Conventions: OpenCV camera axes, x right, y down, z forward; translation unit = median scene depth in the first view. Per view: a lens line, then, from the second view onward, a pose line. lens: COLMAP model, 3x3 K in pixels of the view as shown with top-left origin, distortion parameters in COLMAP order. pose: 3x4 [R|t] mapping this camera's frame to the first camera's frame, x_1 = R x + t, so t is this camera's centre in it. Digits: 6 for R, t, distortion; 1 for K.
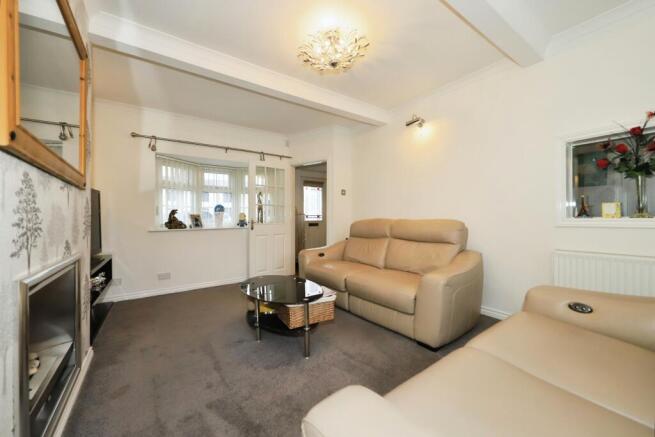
lens RADIAL K [[258.9, 0, 327.5], [0, 258.9, 218.5], [0, 0, 1]] dist [0.000115, 0.000007]
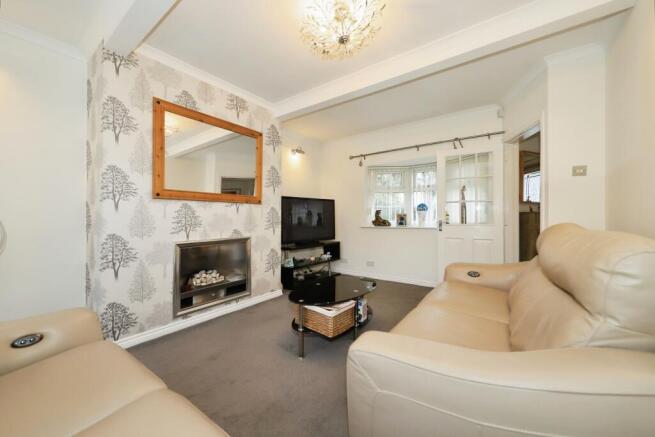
lens RADIAL K [[253.8, 0, 327.5], [0, 253.8, 218.5], [0, 0, 1]] dist [0.000147, -0.000005]
pose [[0.318783, 0.014303, -0.947720, 0.418987], [-0.000018, 0.999886, 0.015084, -0.012418], [0.947828, -0.004791, 0.318747, 0.367828]]
